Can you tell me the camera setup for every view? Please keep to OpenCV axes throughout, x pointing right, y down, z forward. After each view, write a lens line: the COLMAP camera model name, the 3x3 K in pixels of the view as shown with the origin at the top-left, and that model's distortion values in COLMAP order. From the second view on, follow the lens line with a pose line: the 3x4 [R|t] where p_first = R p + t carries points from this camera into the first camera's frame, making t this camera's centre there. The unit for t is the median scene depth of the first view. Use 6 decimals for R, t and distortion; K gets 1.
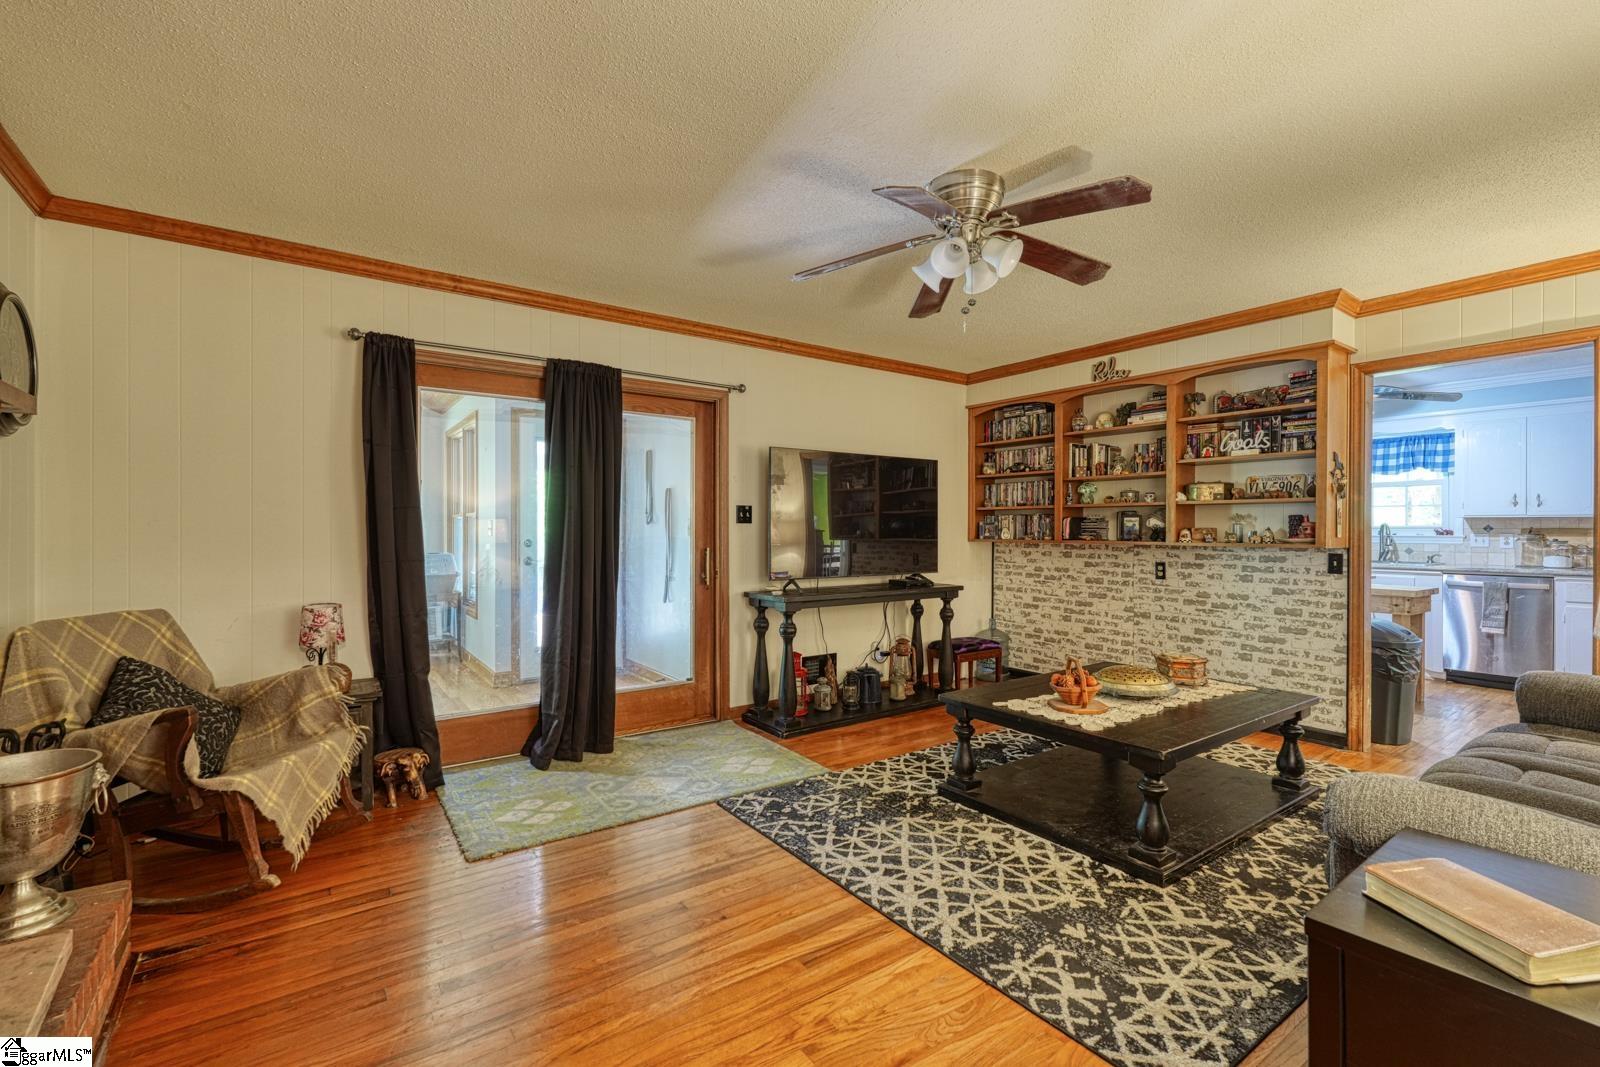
lens RADIAL K [[700.8, 0, 795.5], [0, 700.8, 530.1], [0, 0, 1]] dist [0.010420, 0.000769]
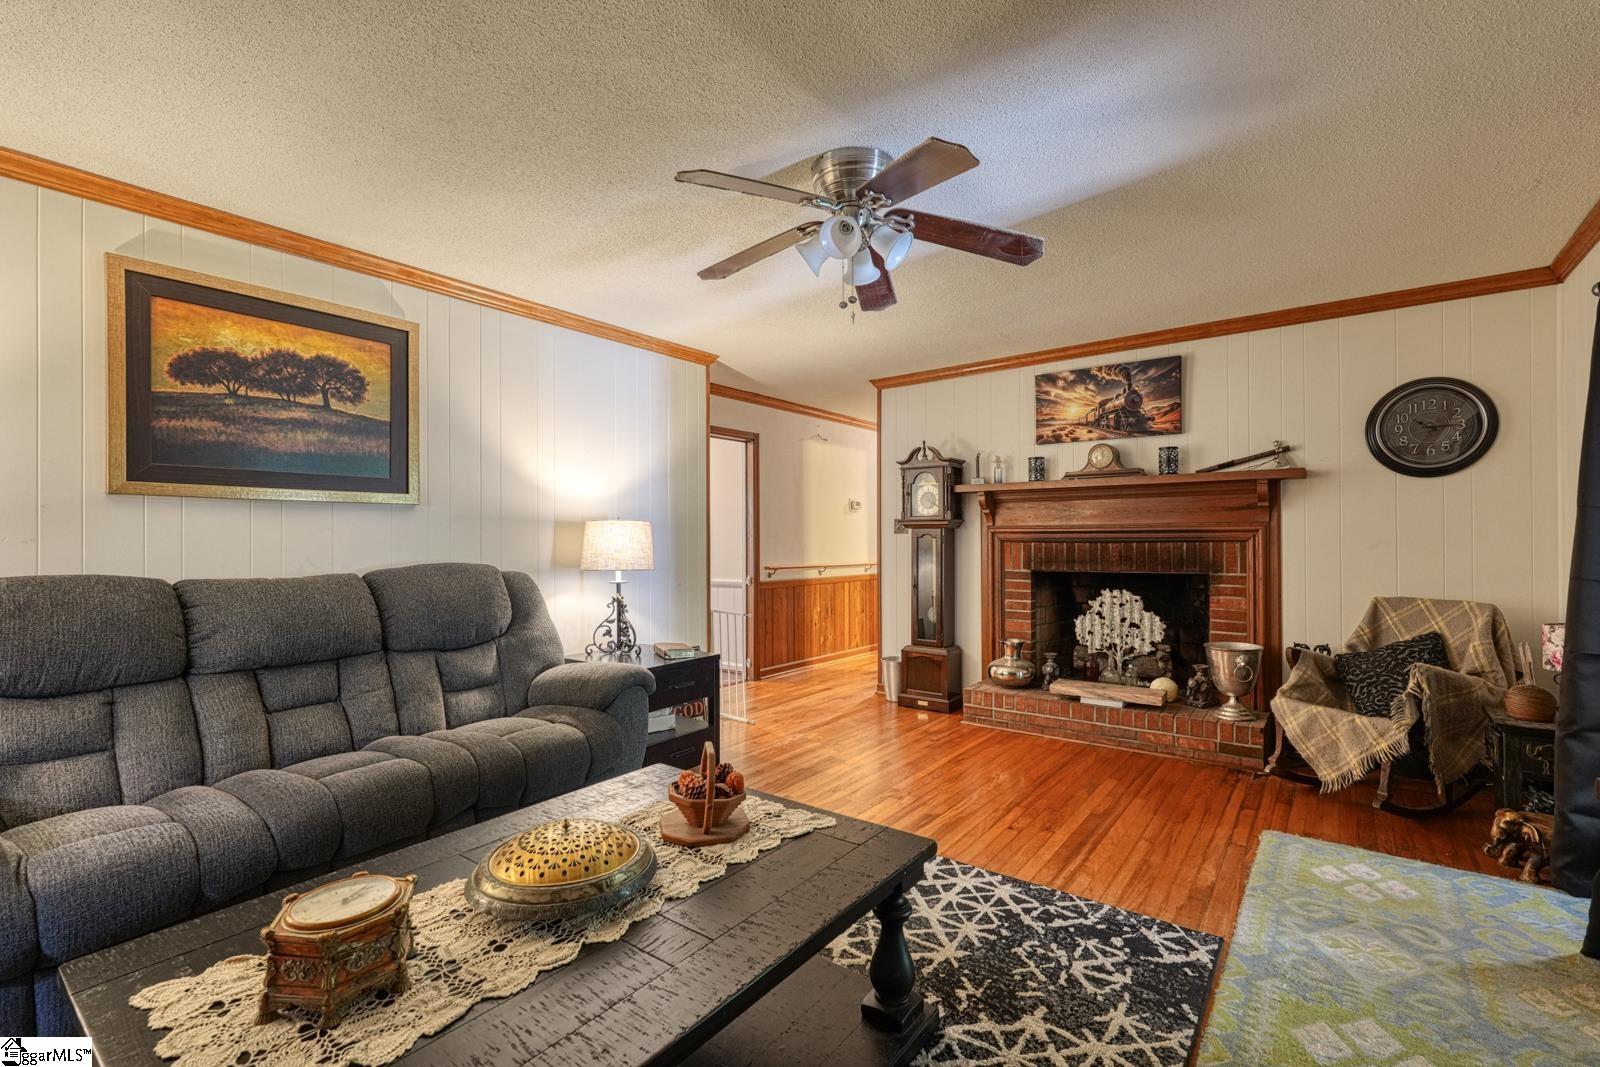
lens RADIAL K [[700.8, 0, 802.5], [0, 700.8, 539.9], [0, 0, 1]] dist [0.010420, 0.000769]
pose [[-0.953451, 0.000141, -0.301548, 0.479551], [0.000666, 0.999998, -0.001639, 0.004668], [0.301547, -0.001763, -0.953450, 1.530293]]
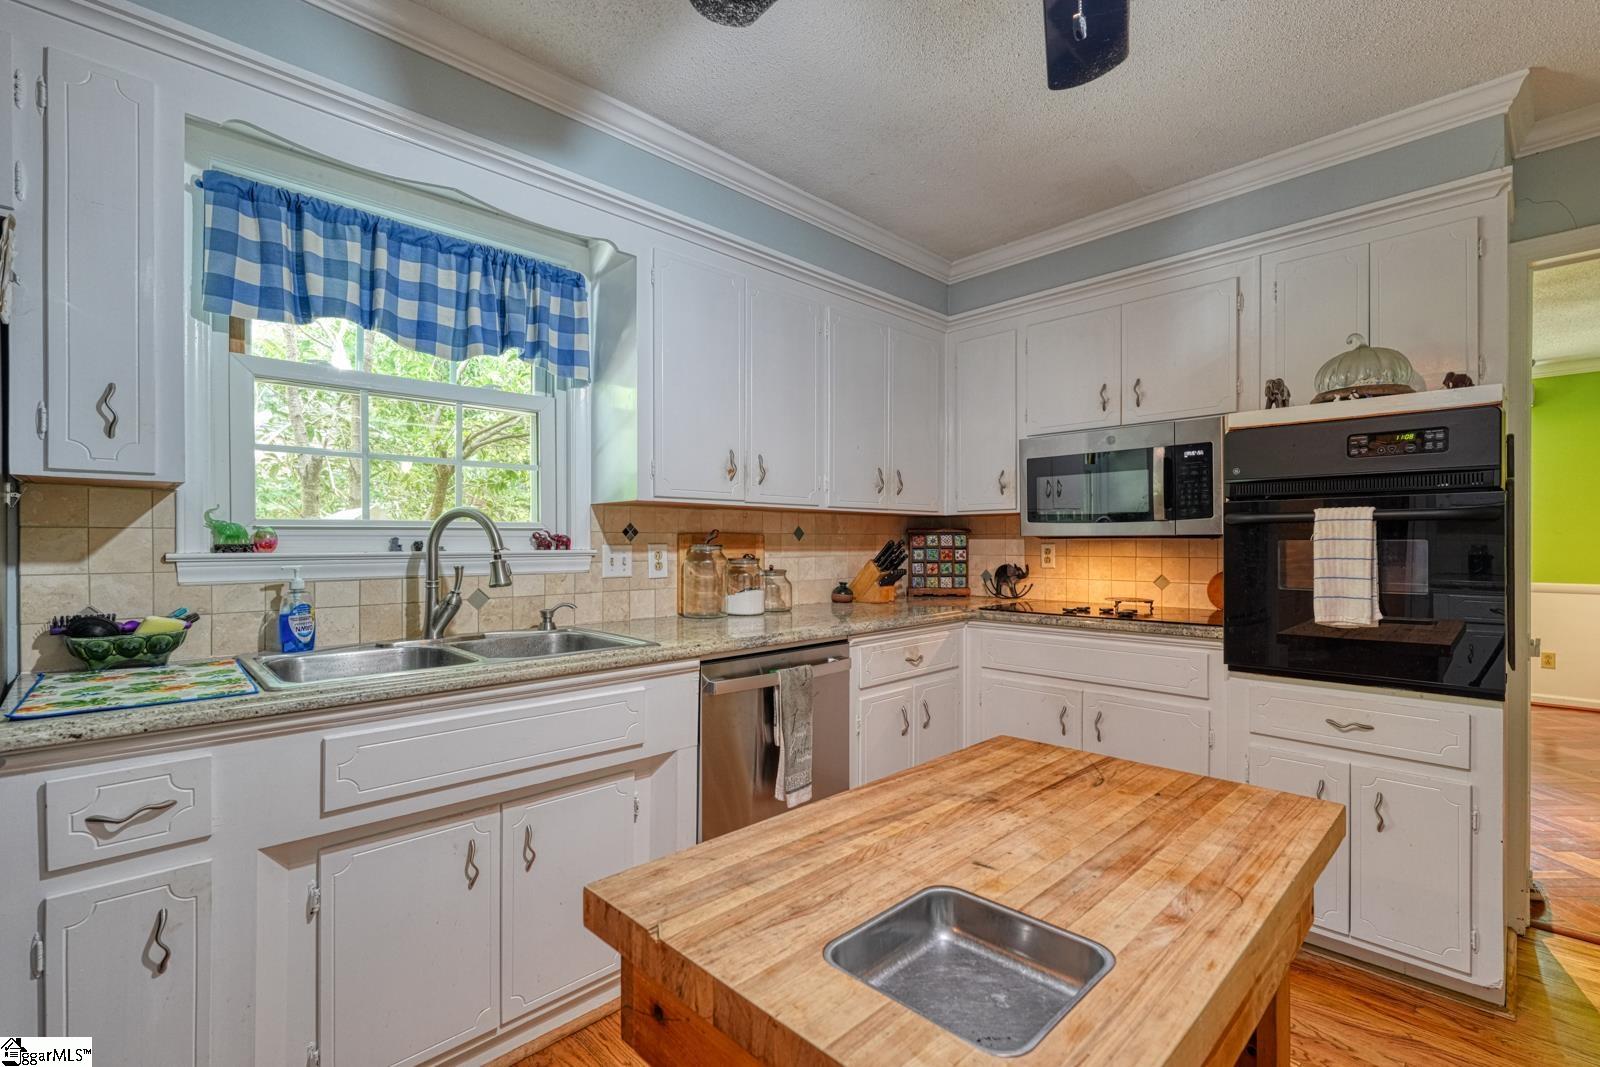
lens RADIAL K [[700.8, 0, 801.3], [0, 700.8, 538.9], [0, 0, 1]] dist [0.010420, 0.000769]
pose [[-0.134902, 0.003552, 0.990853, 1.075005], [0.003777, 0.999988, -0.003071, 0.006688], [-0.990852, 0.003328, -0.134914, 1.840776]]
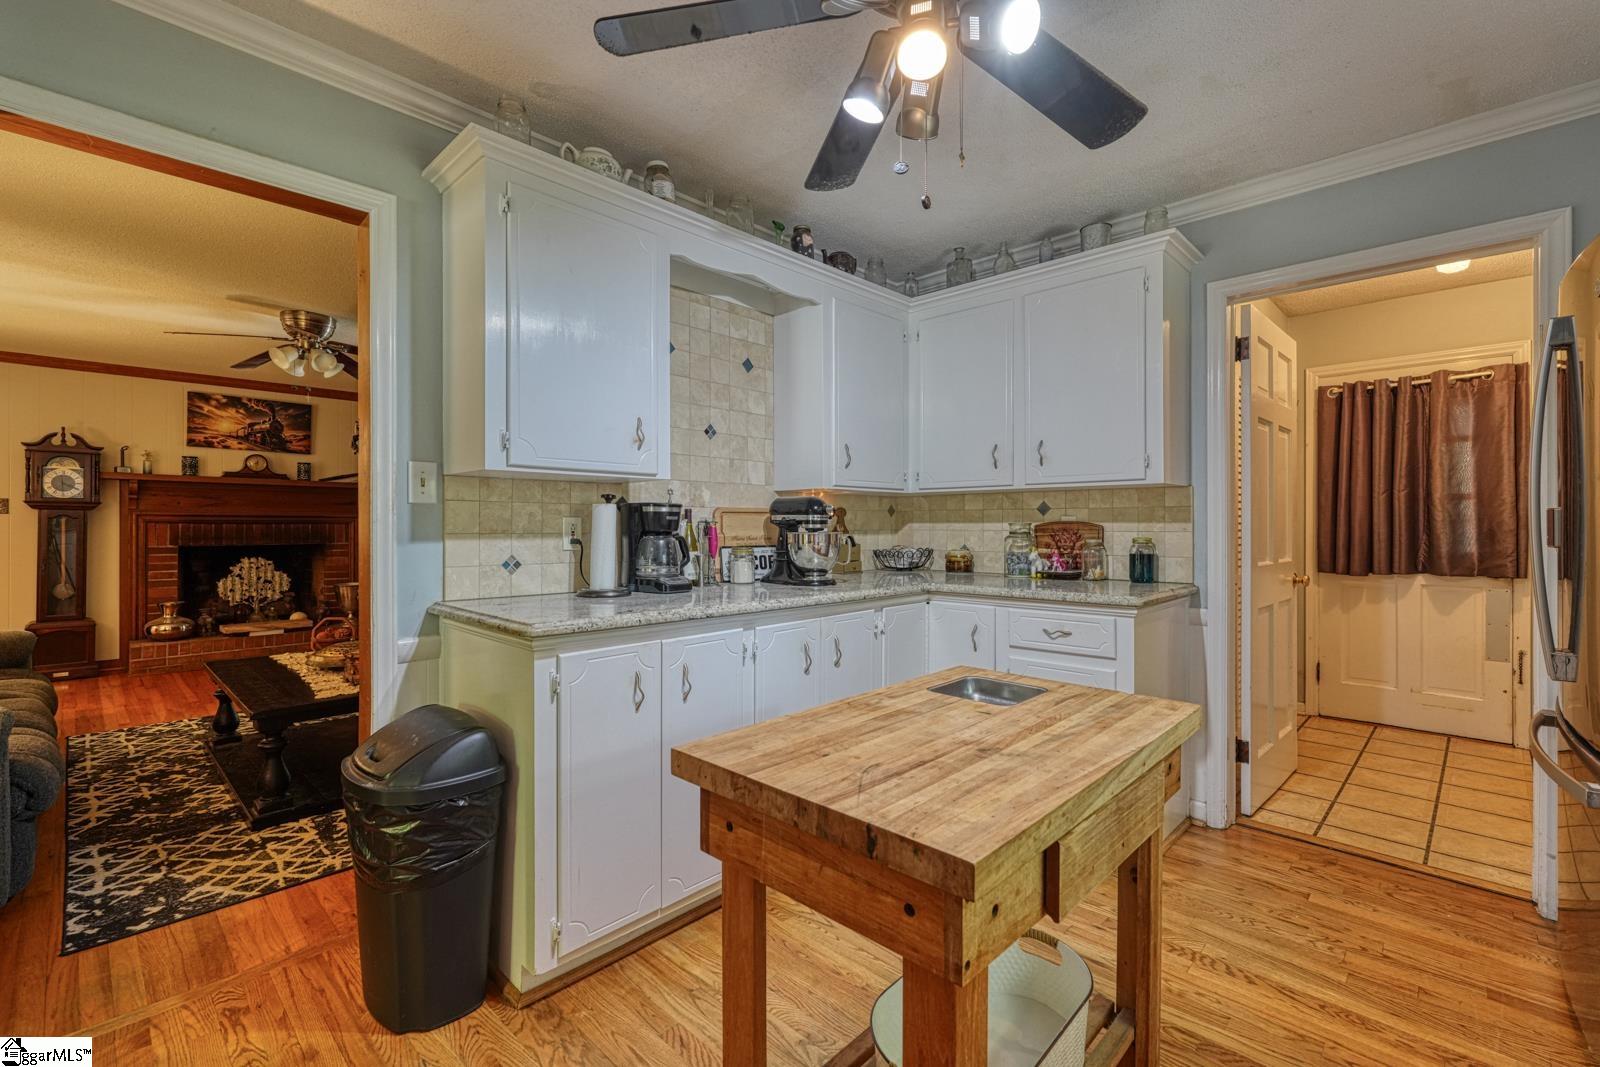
lens RADIAL K [[700.8, 0, 801.7], [0, 700.8, 528.7], [0, 0, 1]] dist [0.010420, 0.000769]
pose [[0.176755, 0.001325, -0.984254, 1.743486], [-0.003052, 0.999995, 0.000798, 0.015746], [0.984250, 0.002863, 0.176758, 1.546047]]
